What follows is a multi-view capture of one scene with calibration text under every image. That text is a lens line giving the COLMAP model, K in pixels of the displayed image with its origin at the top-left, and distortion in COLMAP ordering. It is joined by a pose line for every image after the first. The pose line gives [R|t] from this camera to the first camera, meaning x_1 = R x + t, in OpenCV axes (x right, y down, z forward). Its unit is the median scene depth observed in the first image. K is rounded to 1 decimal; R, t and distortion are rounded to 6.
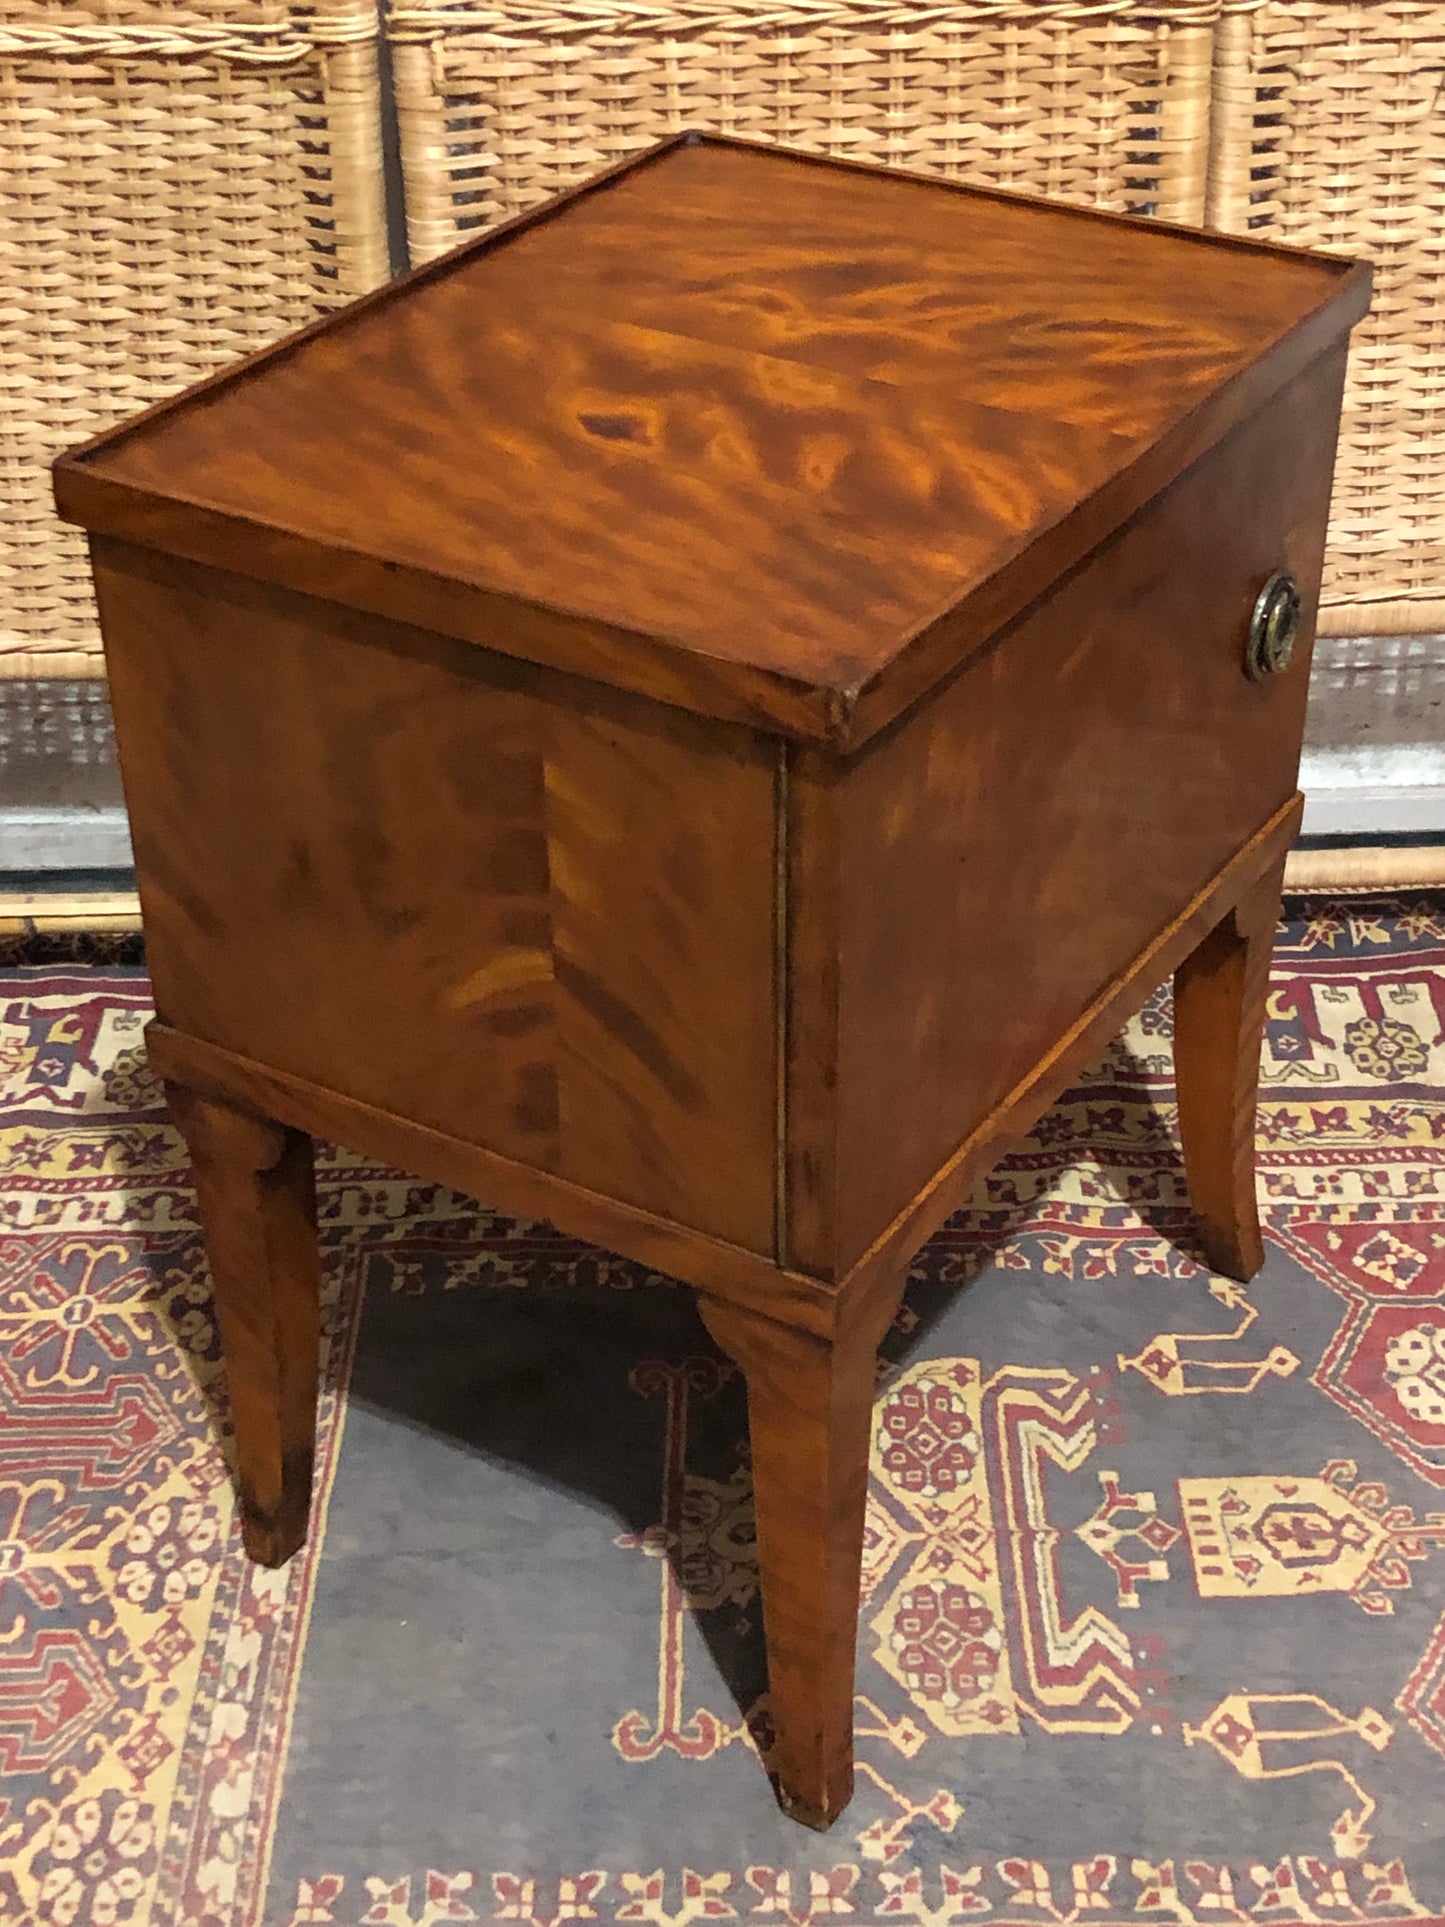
lens RADIAL K [[3002.8, 0, 725.0], [0, 3002.8, 990.1], [0, 0, 1]] dist [0.221478, -0.861730]
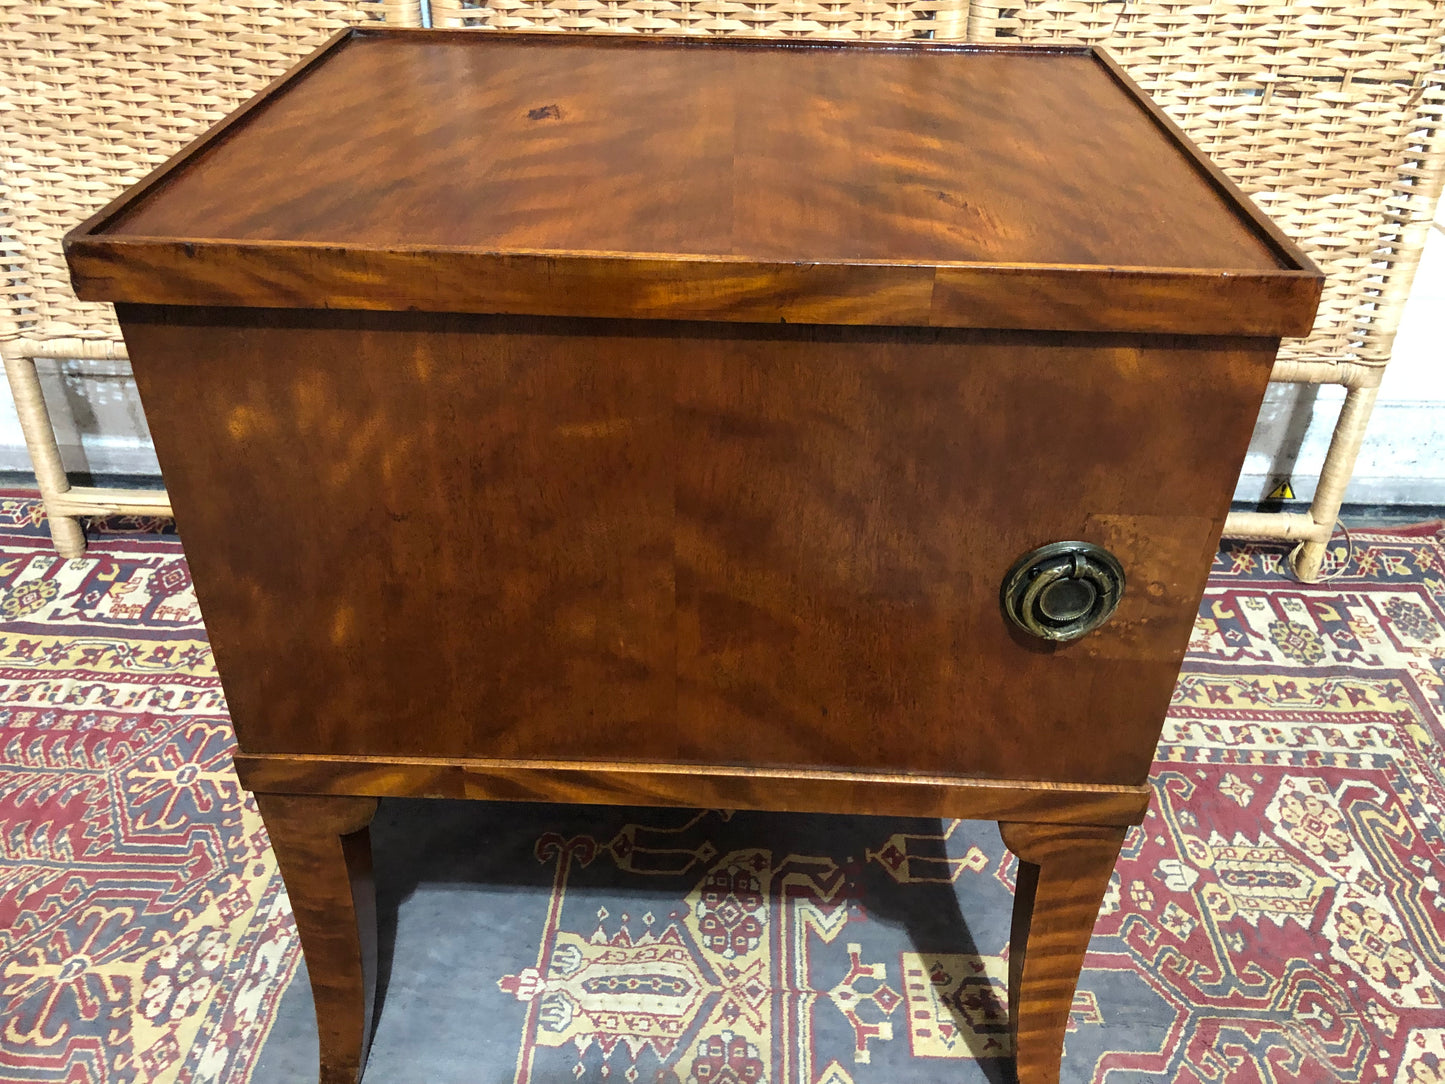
lens RADIAL K [[1185.2, 0, 721.0], [0, 1185.2, 524.8], [0, 0, 1]] dist [0.008688, 0.013897]
pose [[0.998643, 0.051930, -0.003999, 0.052659], [-0.051923, 0.998650, 0.001768, -0.034719], [0.004085, -0.001558, 0.999990, 0.414632]]
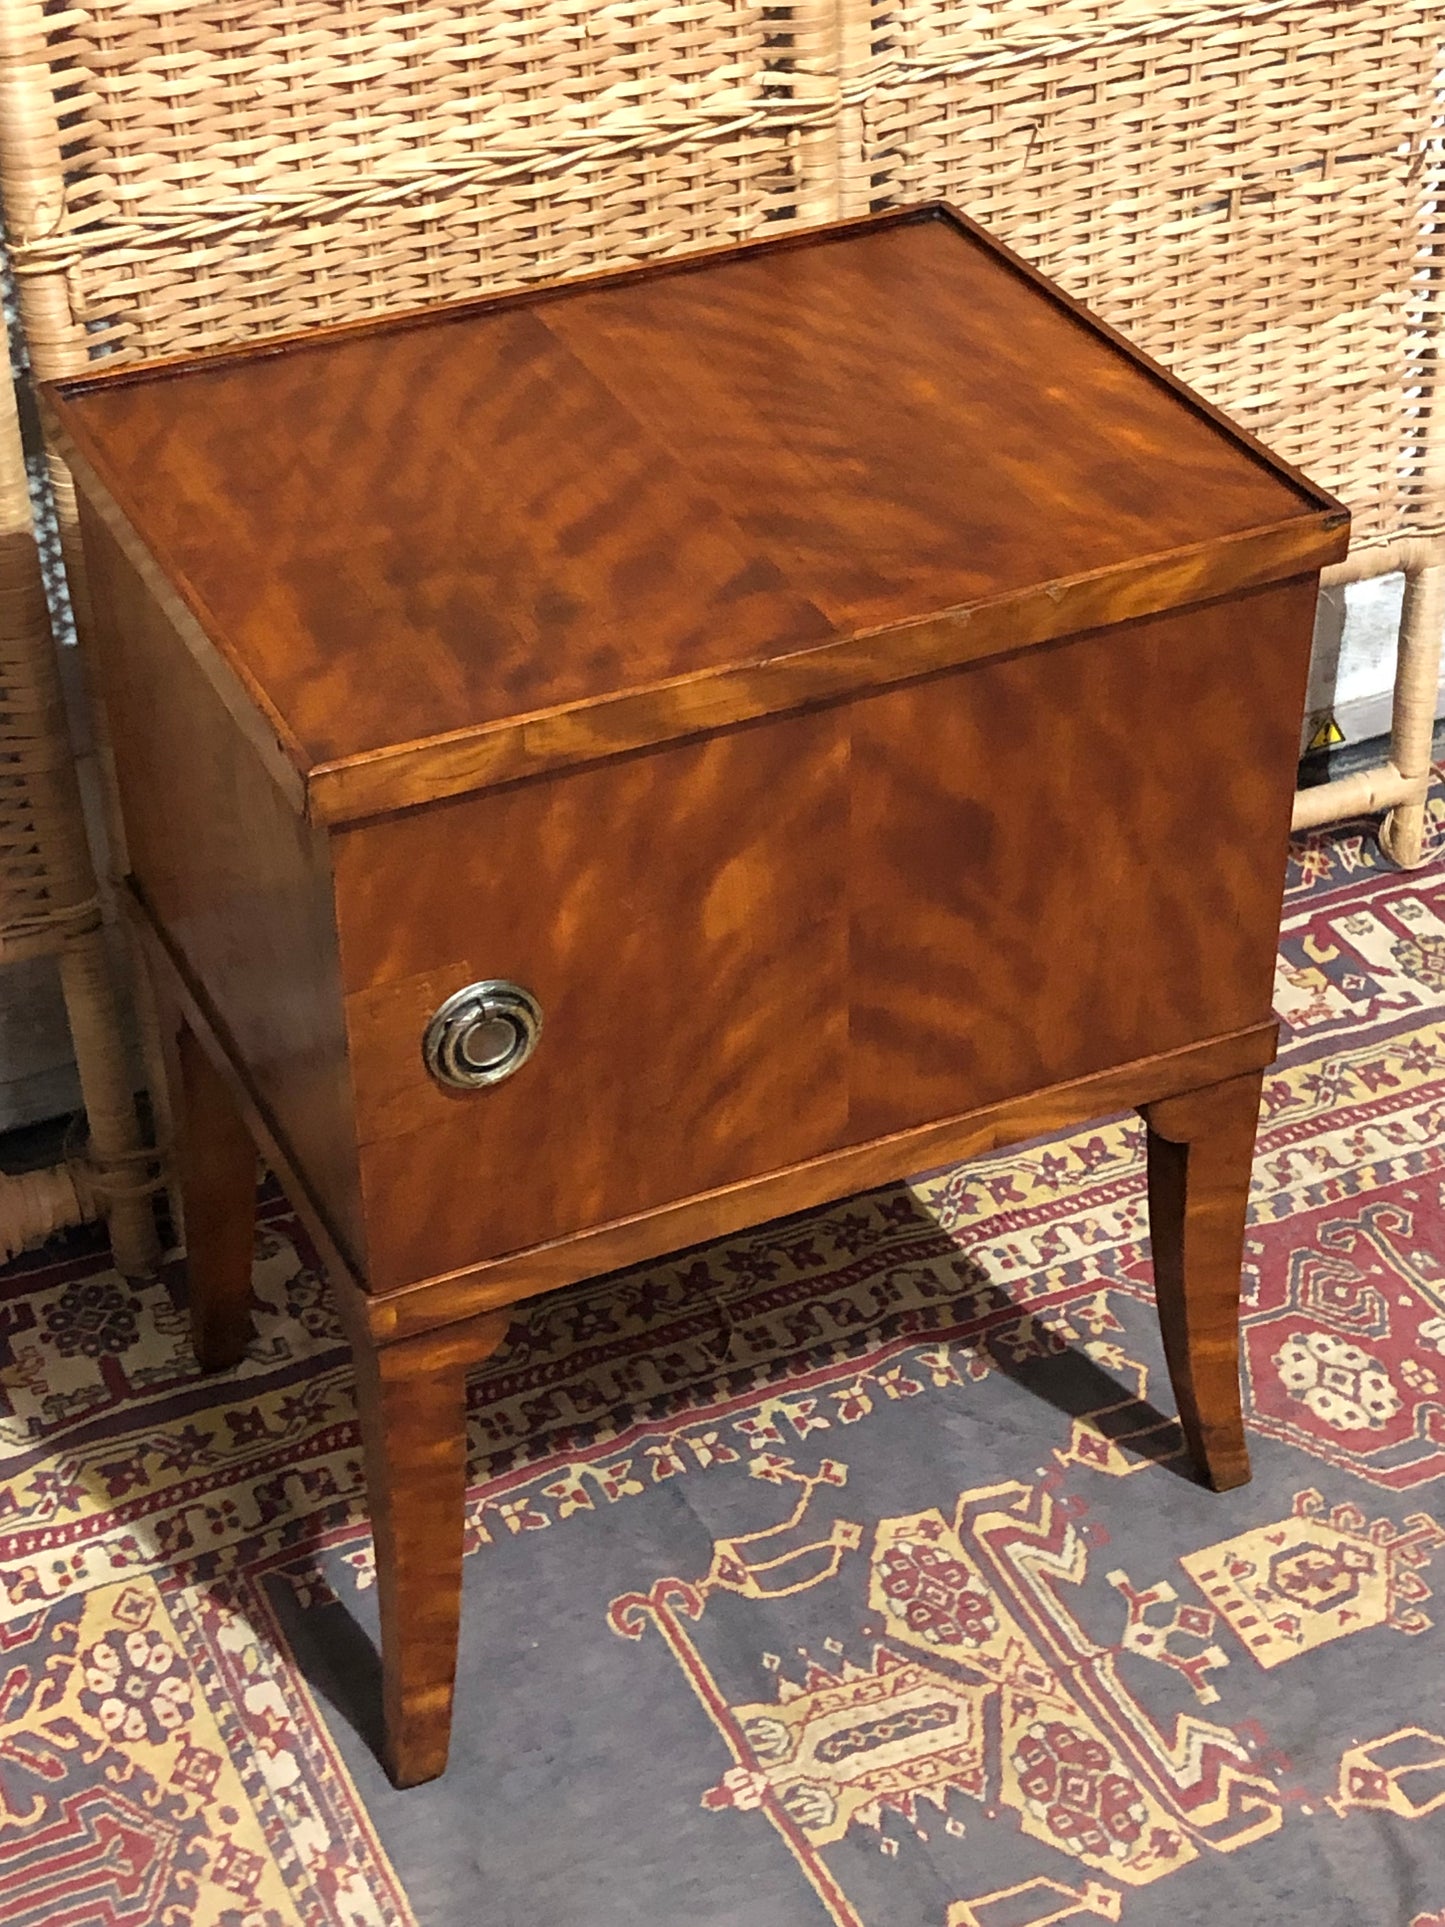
lens RADIAL K [[3238.3, 0, 708.1], [0, 3238.3, 972.4], [0, 0, 1]] dist [0.205956, -0.875877]
pose [[0.909073, -0.237001, 0.342662, -0.302613], [0.229025, 0.971301, 0.064198, -0.126503], [-0.348043, 0.020118, 0.937263, 0.028573]]
